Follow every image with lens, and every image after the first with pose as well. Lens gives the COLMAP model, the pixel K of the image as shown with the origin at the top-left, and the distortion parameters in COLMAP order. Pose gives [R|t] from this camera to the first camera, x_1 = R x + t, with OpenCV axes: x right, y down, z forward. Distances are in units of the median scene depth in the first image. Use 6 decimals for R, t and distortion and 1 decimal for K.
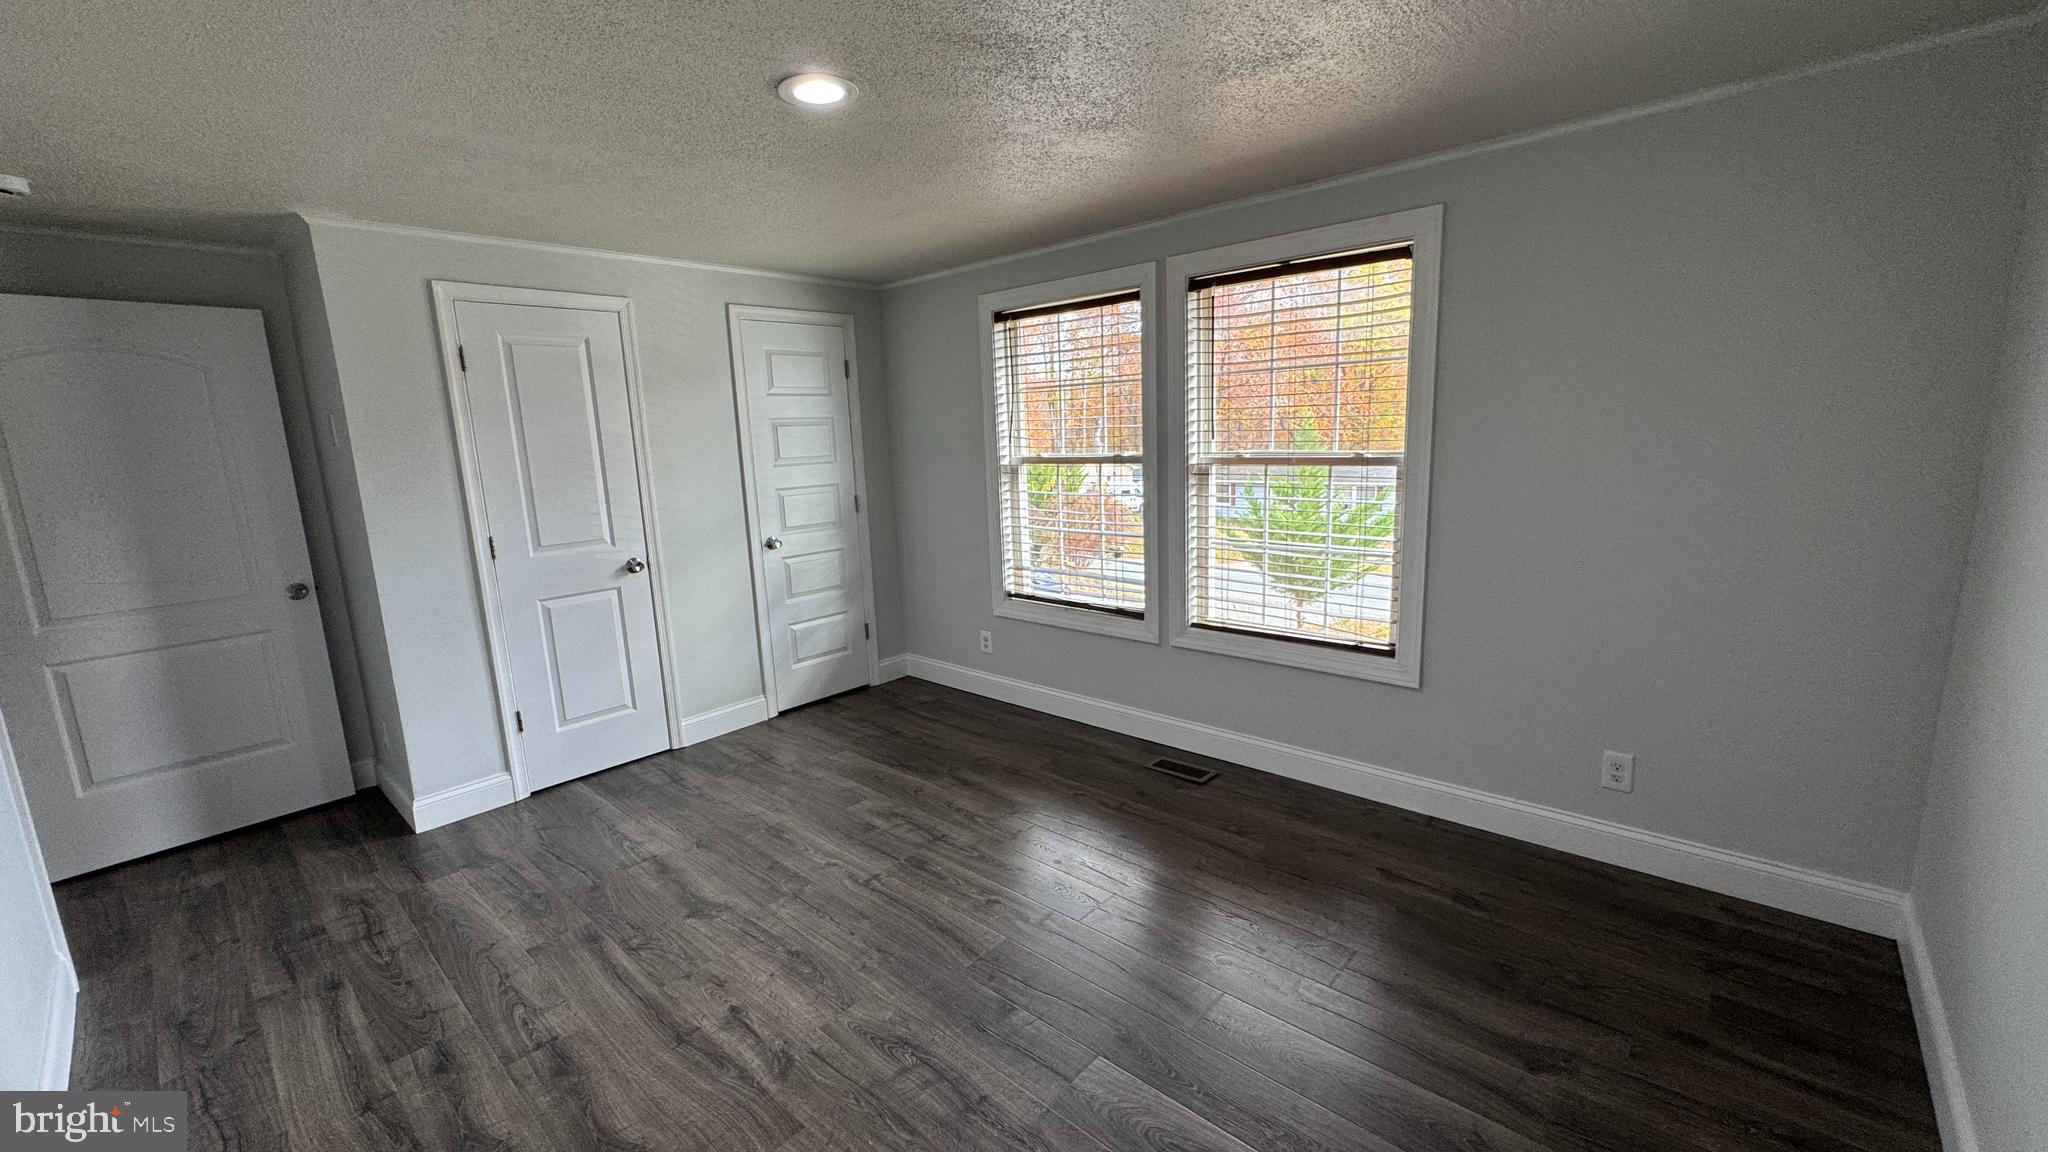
lens RADIAL K [[815.9, 0, 1024.0], [0, 815.9, 576.0], [0, 0, 1]] dist [-0.003619, 0.000335]
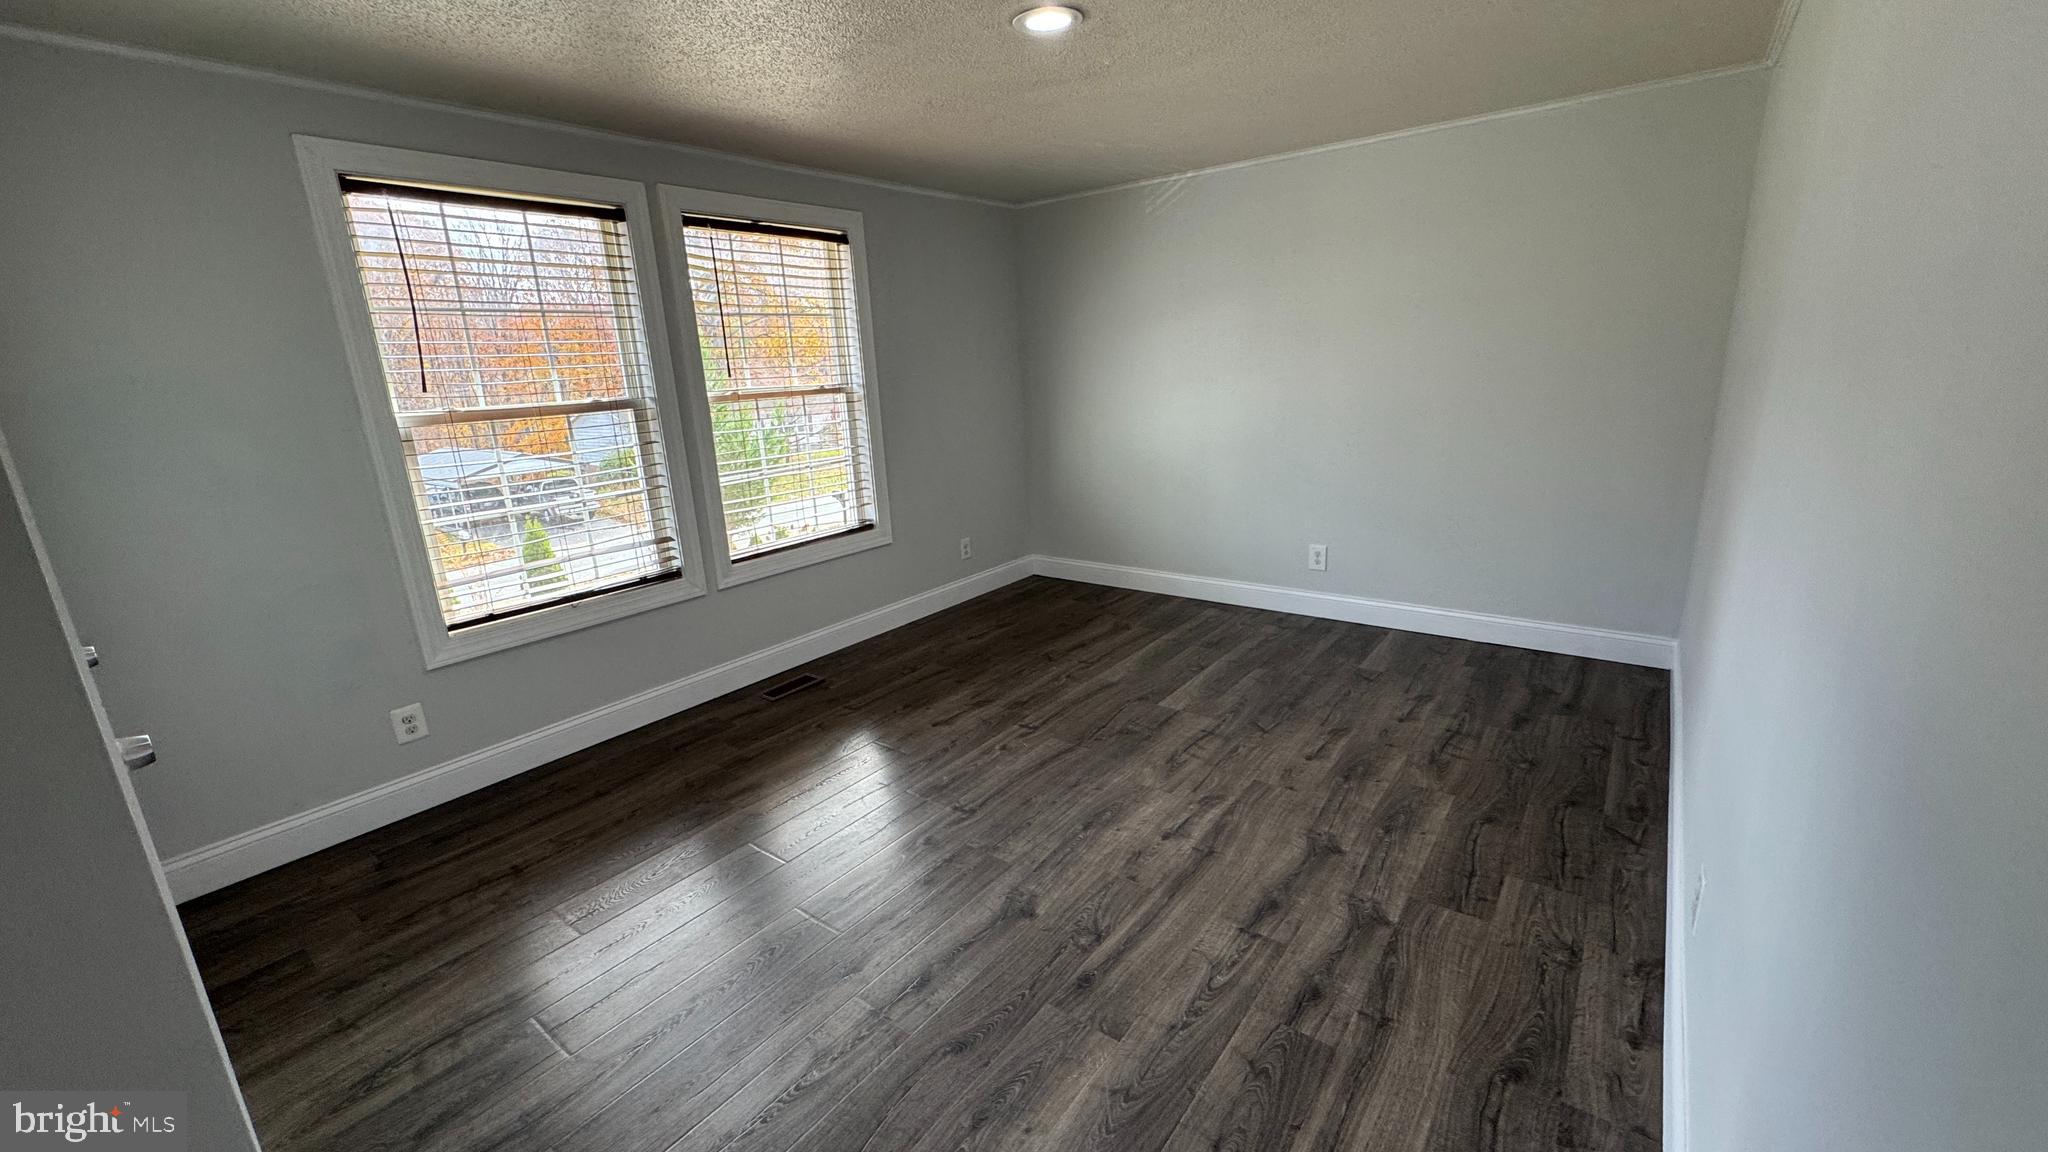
lens RADIAL K [[815.9, 0, 1024.0], [0, 815.9, 576.0], [0, 0, 1]] dist [-0.003619, 0.000335]
pose [[-0.082711, -0.213946, 0.973338, -1.174996], [0.229292, 0.946396, 0.227508, -0.102388], [-0.969837, 0.241996, -0.029222, 0.973724]]
